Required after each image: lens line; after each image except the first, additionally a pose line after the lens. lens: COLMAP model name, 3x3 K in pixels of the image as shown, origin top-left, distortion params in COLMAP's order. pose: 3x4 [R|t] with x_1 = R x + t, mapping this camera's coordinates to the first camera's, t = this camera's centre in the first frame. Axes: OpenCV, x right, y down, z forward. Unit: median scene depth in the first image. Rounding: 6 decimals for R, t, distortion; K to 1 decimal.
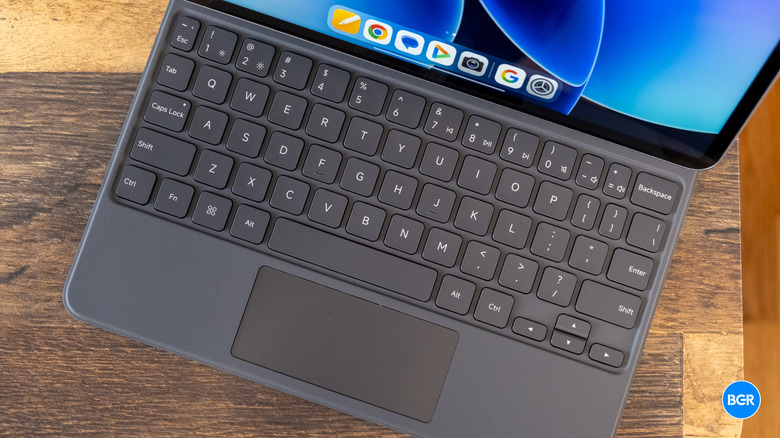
lens RADIAL K [[1126.9, 0, 385.5], [0, 1126.9, 212.8], [0, 0, 1]] dist [-0.044817, 0.000000]
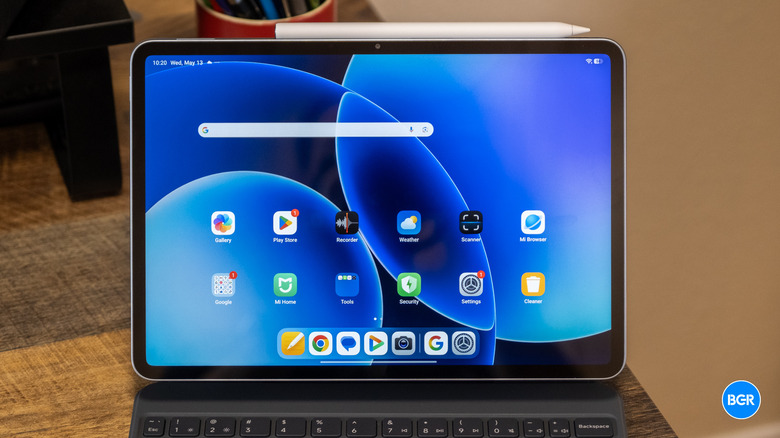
lens RADIAL K [[2078.3, 0, 390.3], [0, 2078.3, 219.3], [0, 0, 1]] dist [-0.088333, 0.000000]
pose [[0.945644, -0.189952, 0.263961, -0.467956], [0.324904, 0.586619, -0.741832, 1.348996], [-0.013932, 0.787271, 0.616449, -0.450609]]
